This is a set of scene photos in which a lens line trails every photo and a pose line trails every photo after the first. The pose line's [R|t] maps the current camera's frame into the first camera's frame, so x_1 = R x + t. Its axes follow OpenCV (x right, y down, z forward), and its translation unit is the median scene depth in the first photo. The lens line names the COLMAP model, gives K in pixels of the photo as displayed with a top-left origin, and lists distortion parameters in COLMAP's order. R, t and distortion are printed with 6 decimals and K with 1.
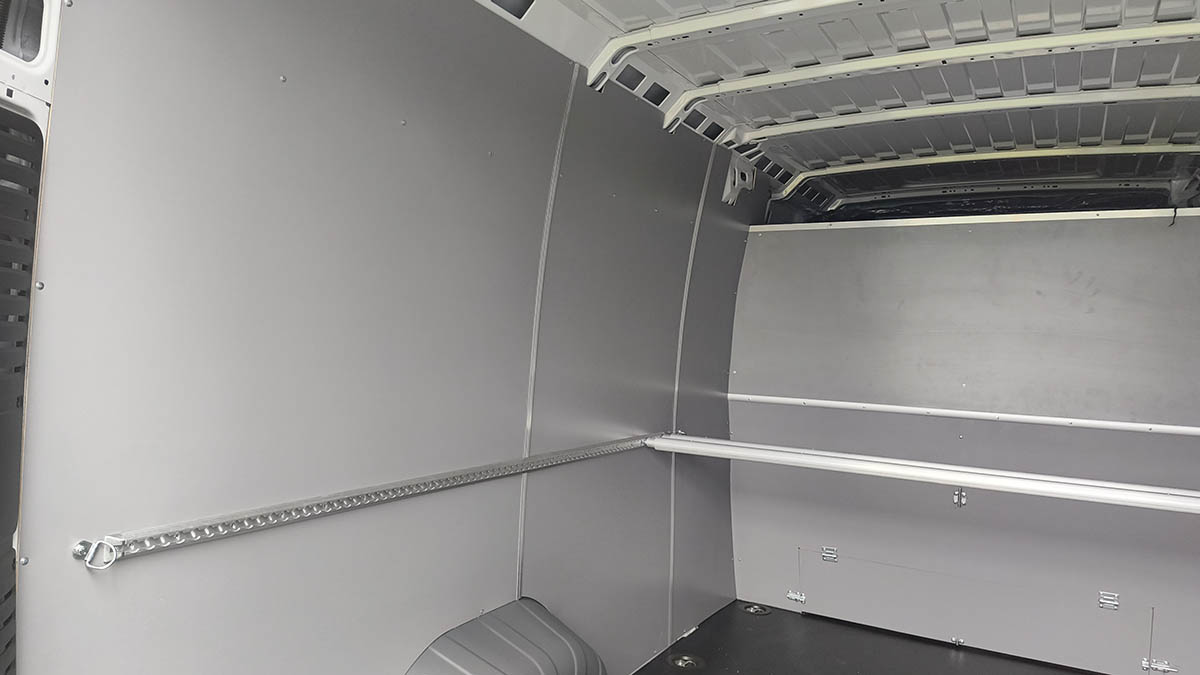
lens RADIAL K [[811.5, 0, 605.3], [0, 811.5, 340.0], [0, 0, 1]] dist [0.040429, -0.051010]
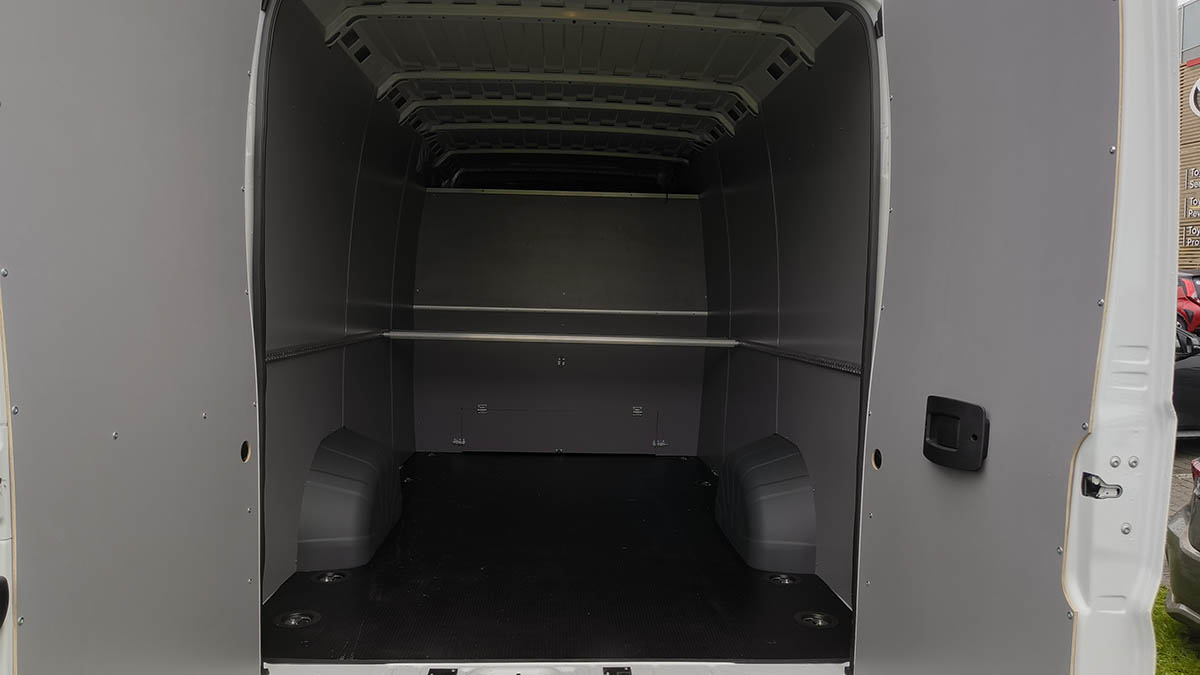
lens RADIAL K [[811.5, 0, 605.3], [0, 811.5, 340.0], [0, 0, 1]] dist [0.040429, -0.051010]
pose [[0.839947, -0.047420, 0.540593, -0.373029], [0.014271, 0.997760, 0.065349, 0.041726], [-0.542481, -0.047175, 0.838742, -0.420538]]
